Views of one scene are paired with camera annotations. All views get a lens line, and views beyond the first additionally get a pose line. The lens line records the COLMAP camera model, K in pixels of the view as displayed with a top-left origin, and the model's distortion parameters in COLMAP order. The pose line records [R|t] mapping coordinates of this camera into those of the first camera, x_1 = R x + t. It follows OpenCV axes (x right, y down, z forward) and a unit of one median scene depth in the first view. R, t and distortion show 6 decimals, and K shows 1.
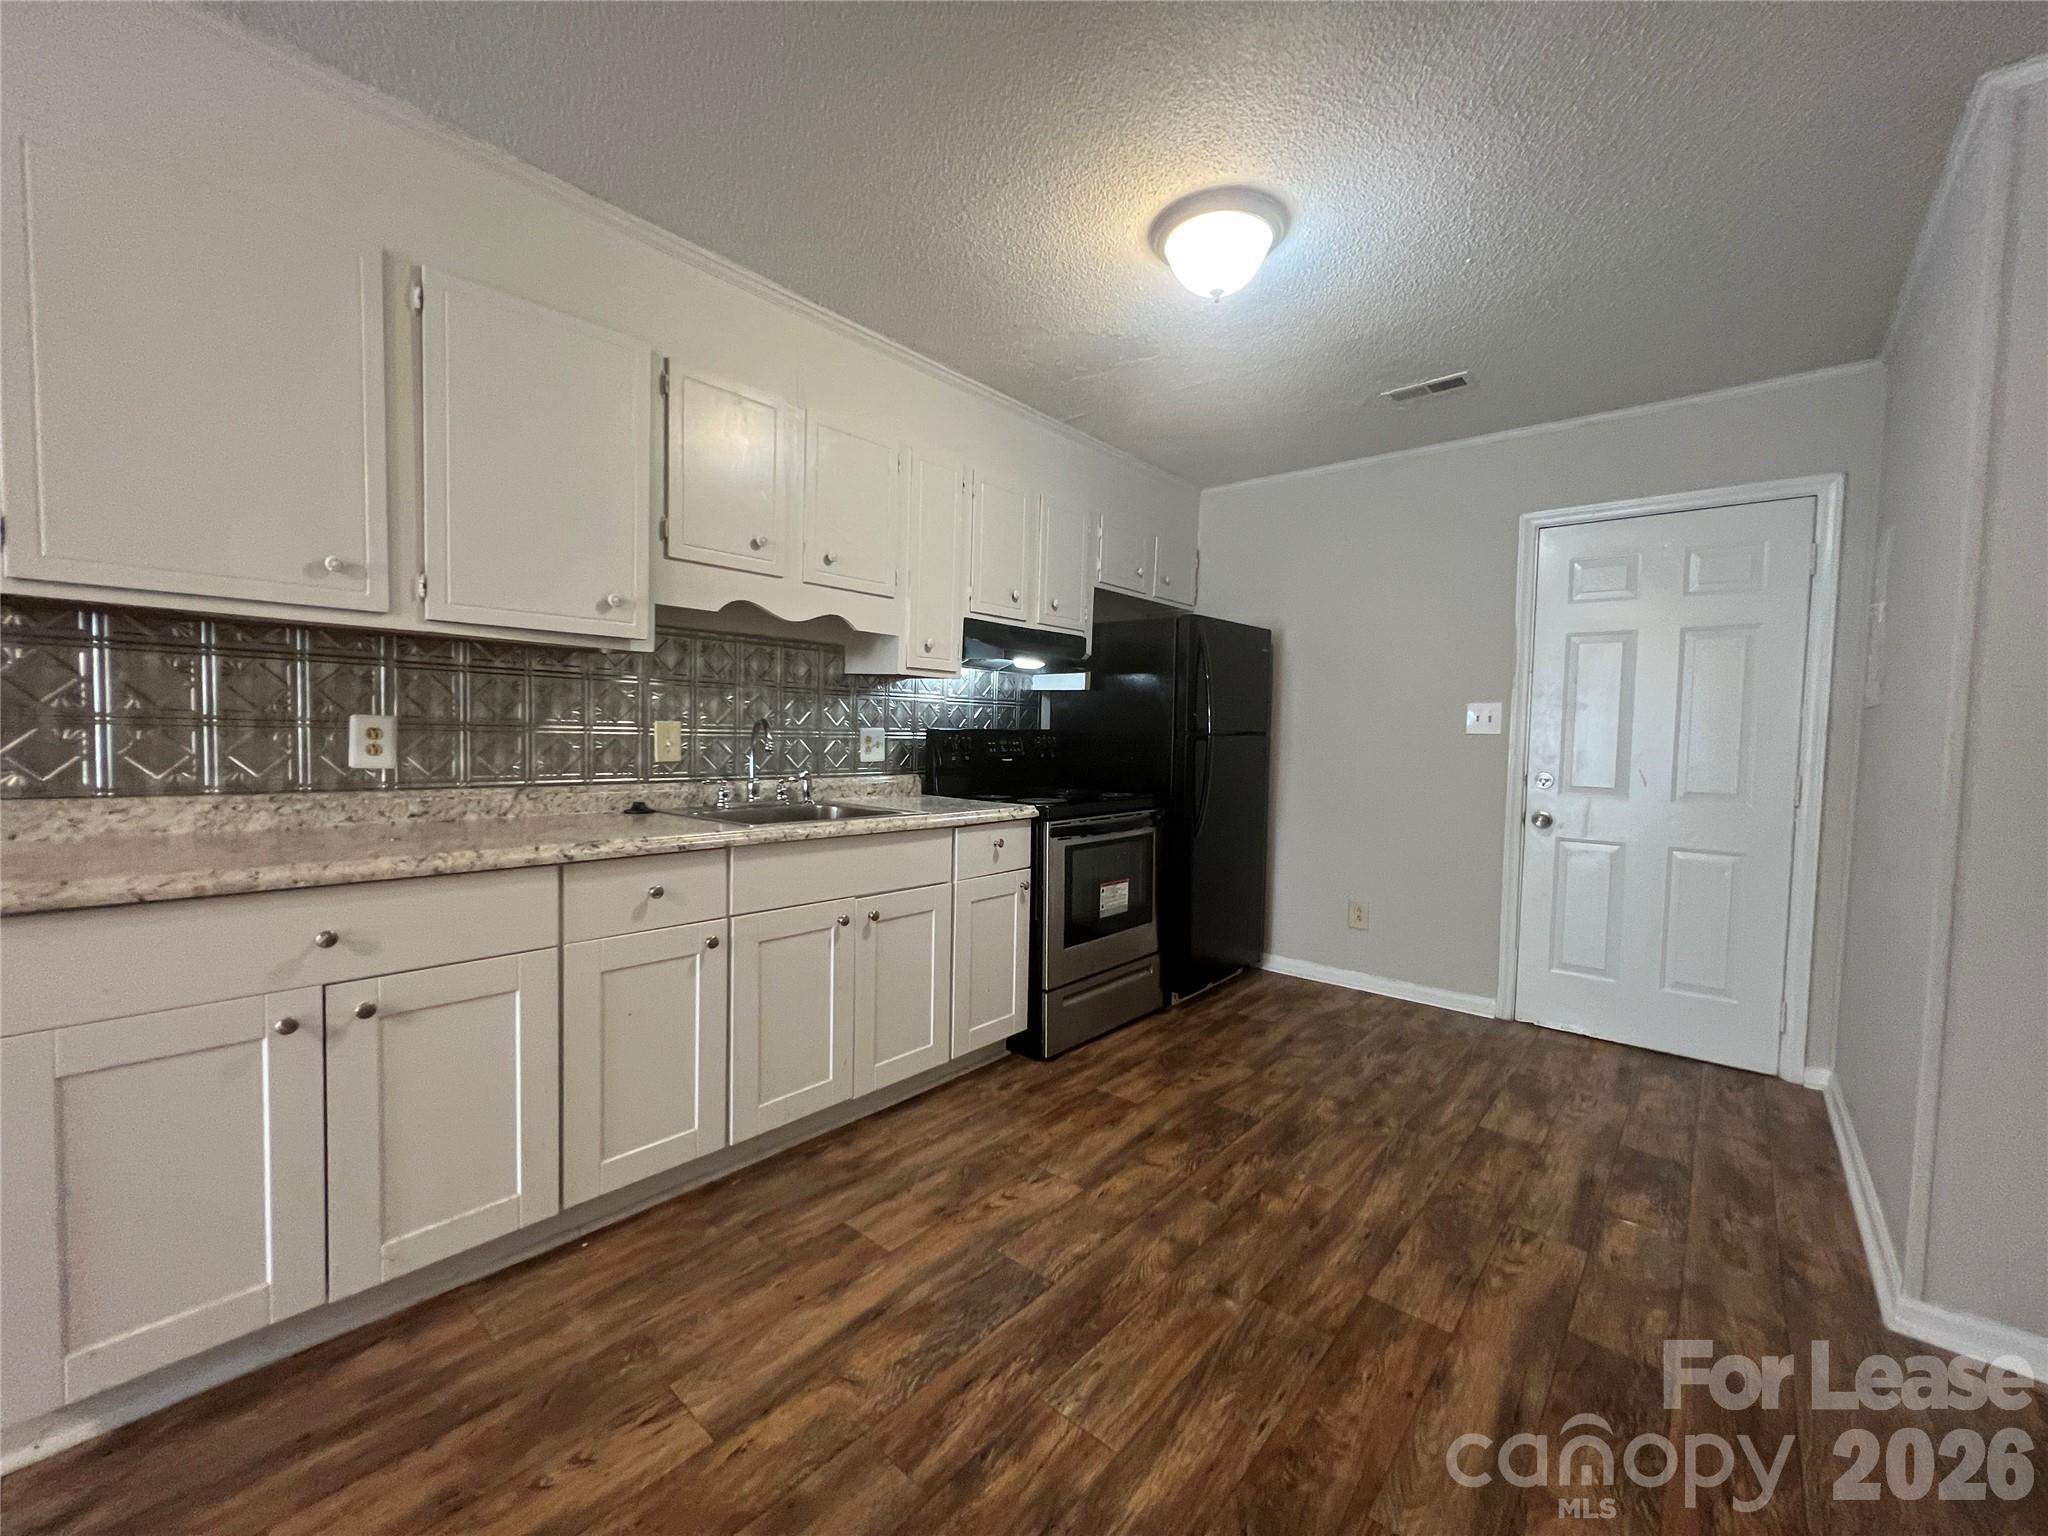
lens RADIAL K [[815.5, 0, 1024.2], [0, 815.5, 766.3], [0, 0, 1]] dist [-0.001521, -0.001158]
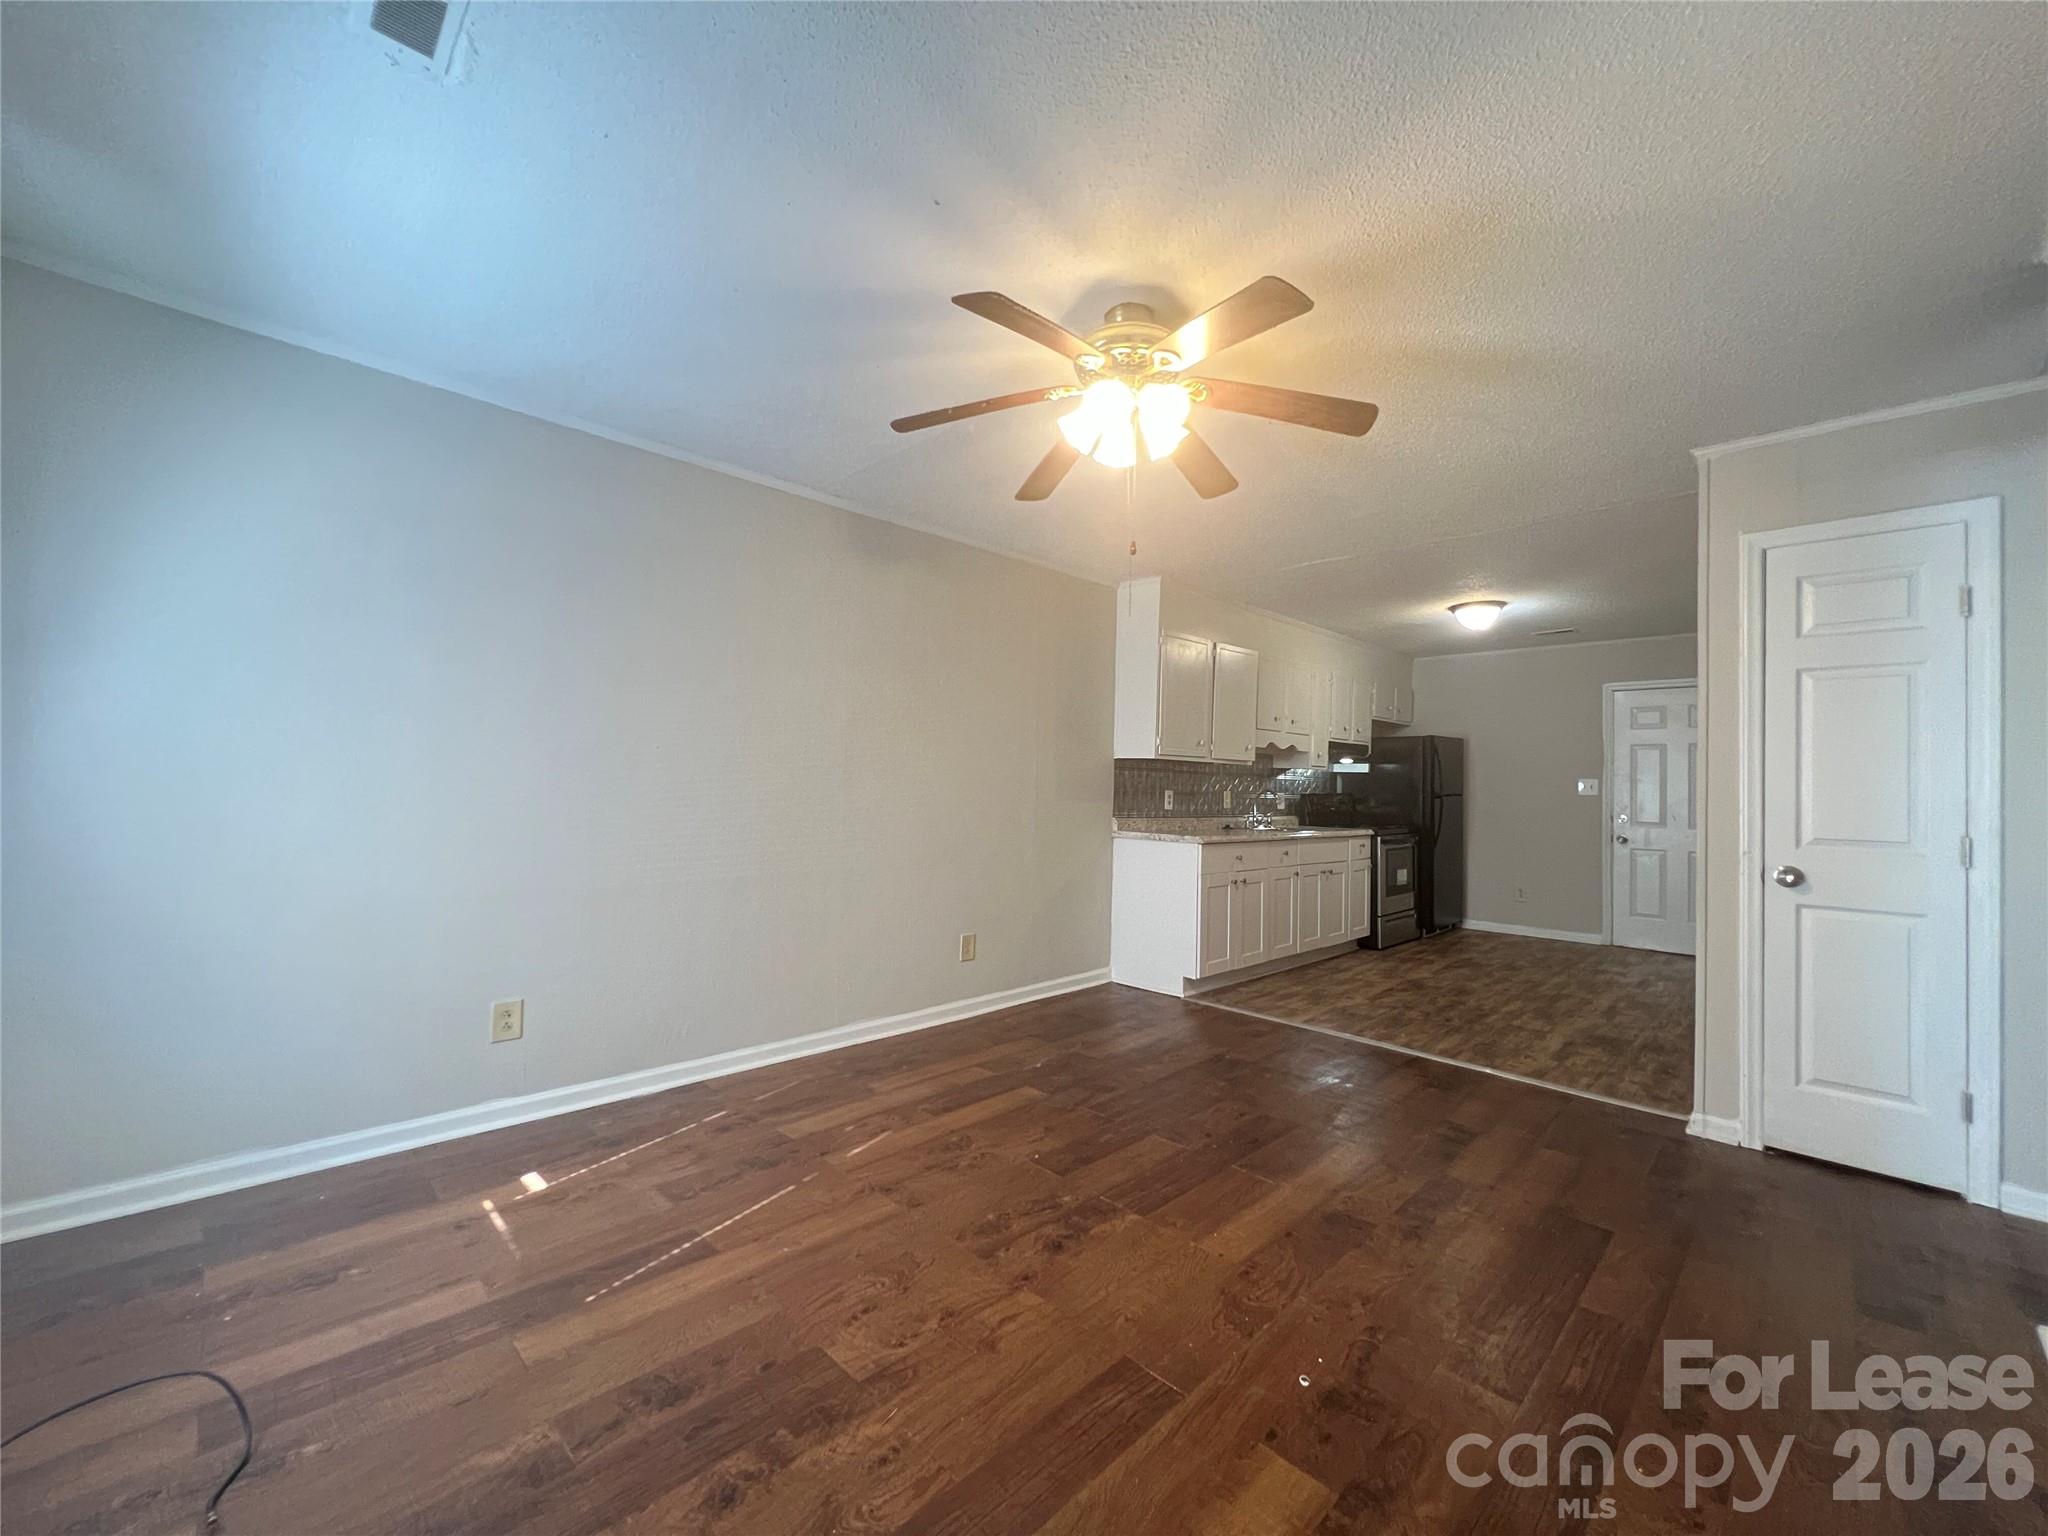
lens RADIAL K [[815.5, 0, 1025.4], [0, 815.5, 767.3], [0, 0, 1]] dist [-0.001521, -0.001158]
pose [[0.996578, -0.004812, -0.082523, -0.992517], [-0.001005, 0.997525, -0.070298, 0.051340], [0.082657, 0.070141, 0.994107, -1.693129]]
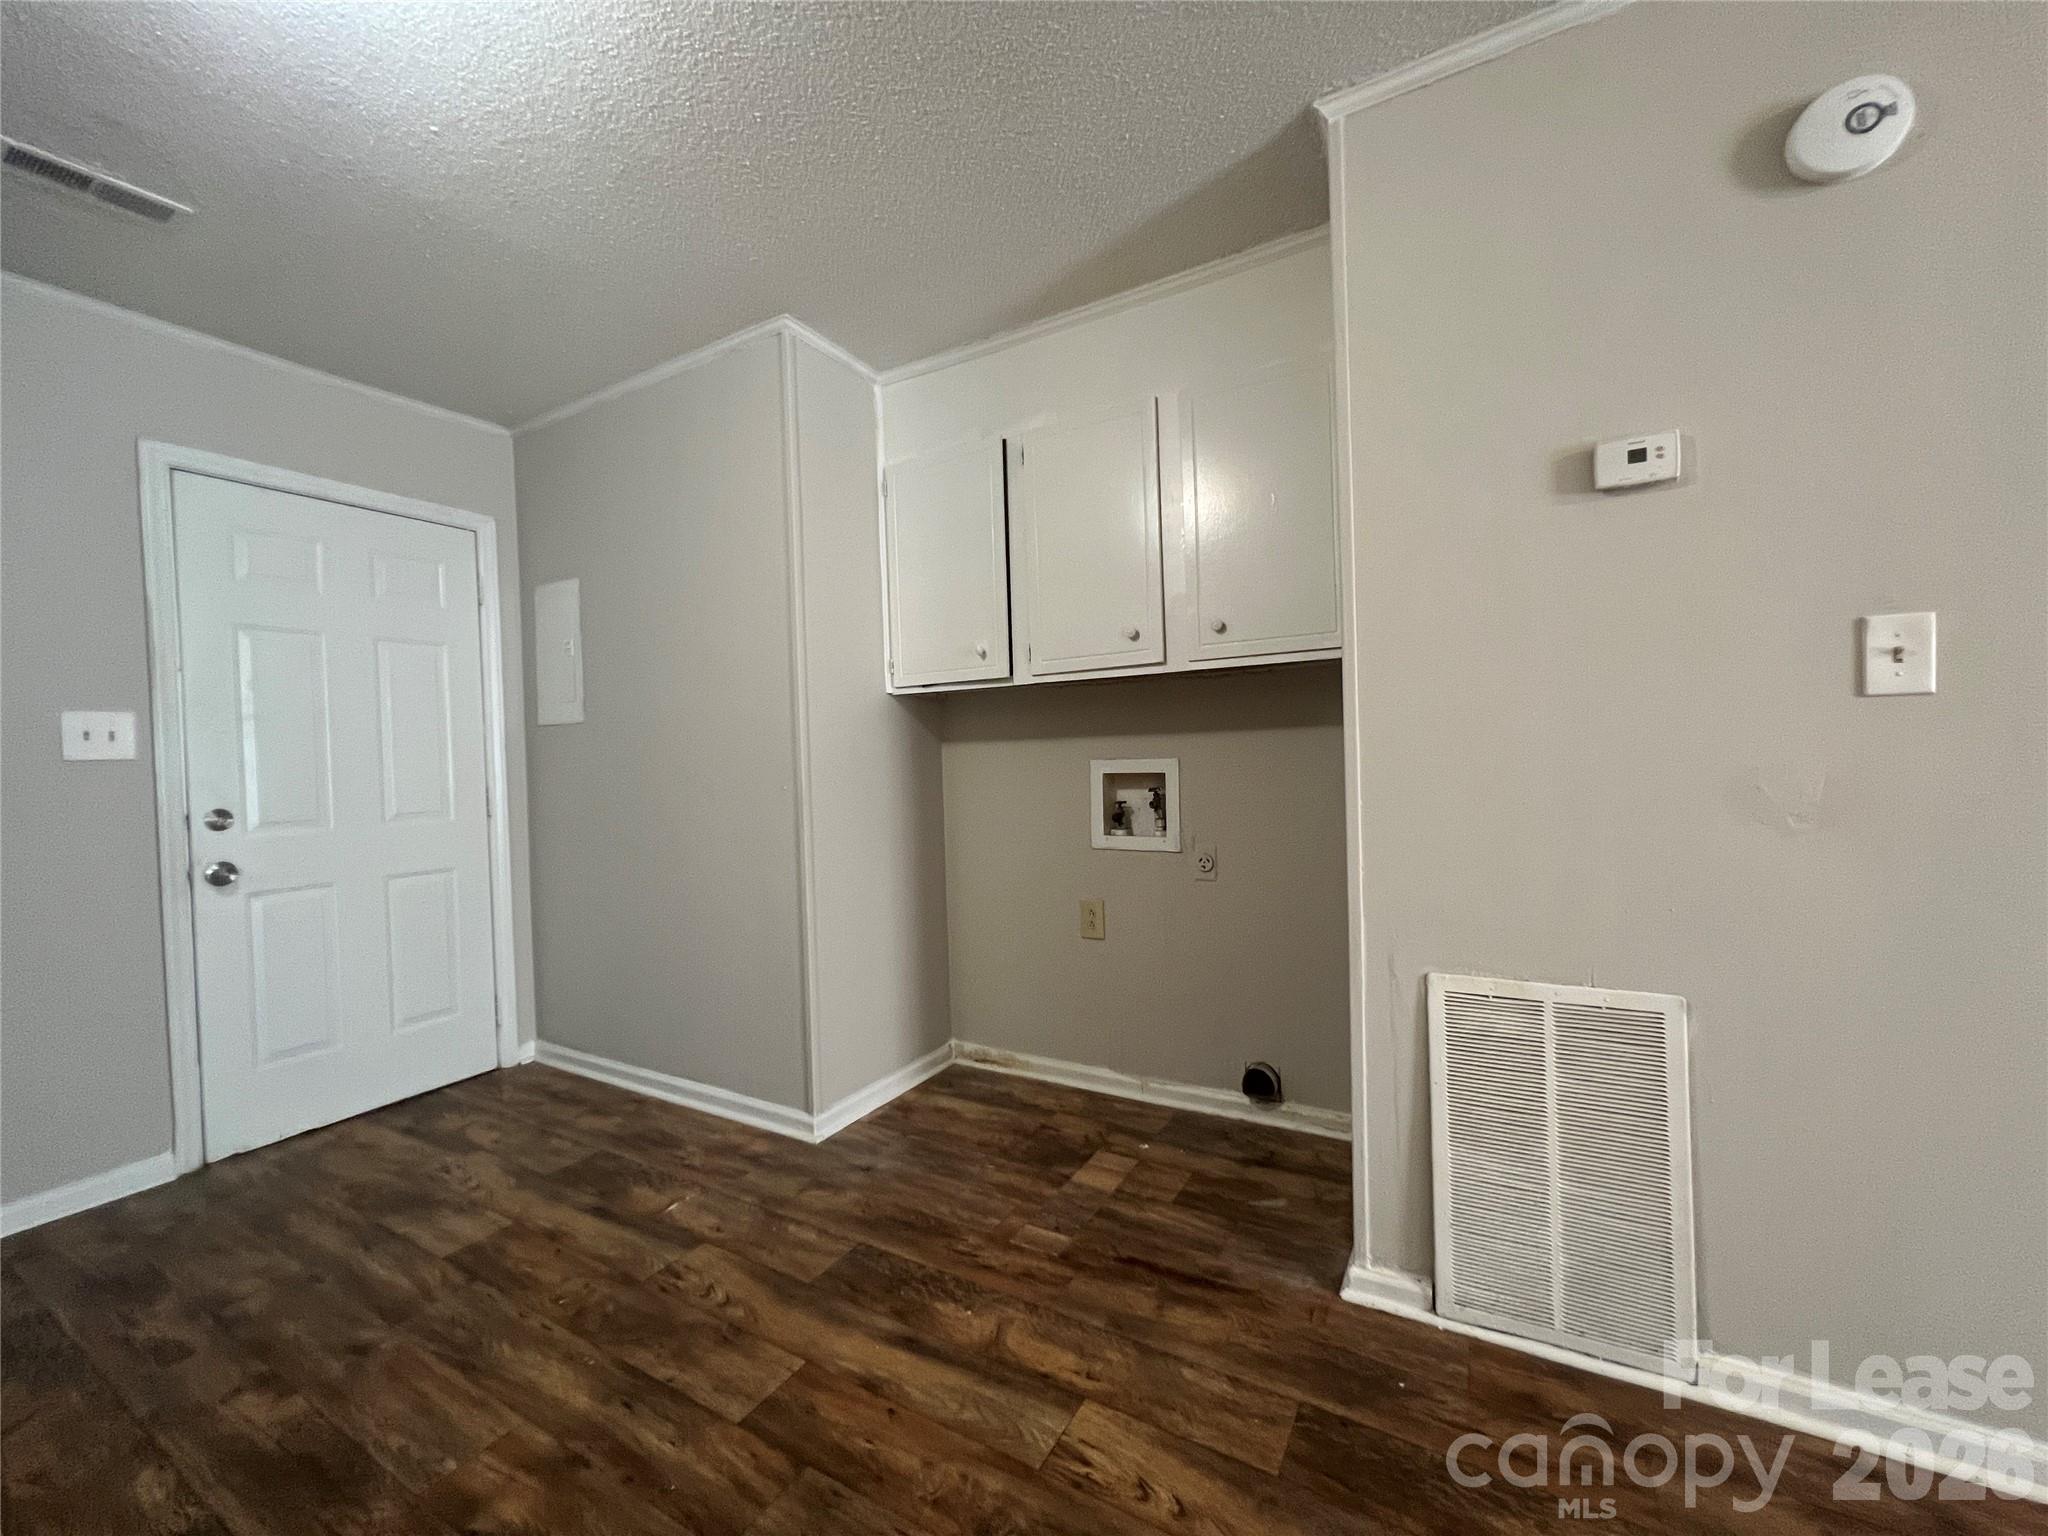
lens RADIAL K [[815.5, 0, 1031.3], [0, 815.5, 765.4], [0, 0, 1]] dist [-0.001521, -0.001158]
pose [[-0.191148, -0.032304, 0.981030, -0.347287], [0.067599, 0.996652, 0.045990, -0.025185], [-0.979231, 0.075108, -0.188324, 0.675233]]
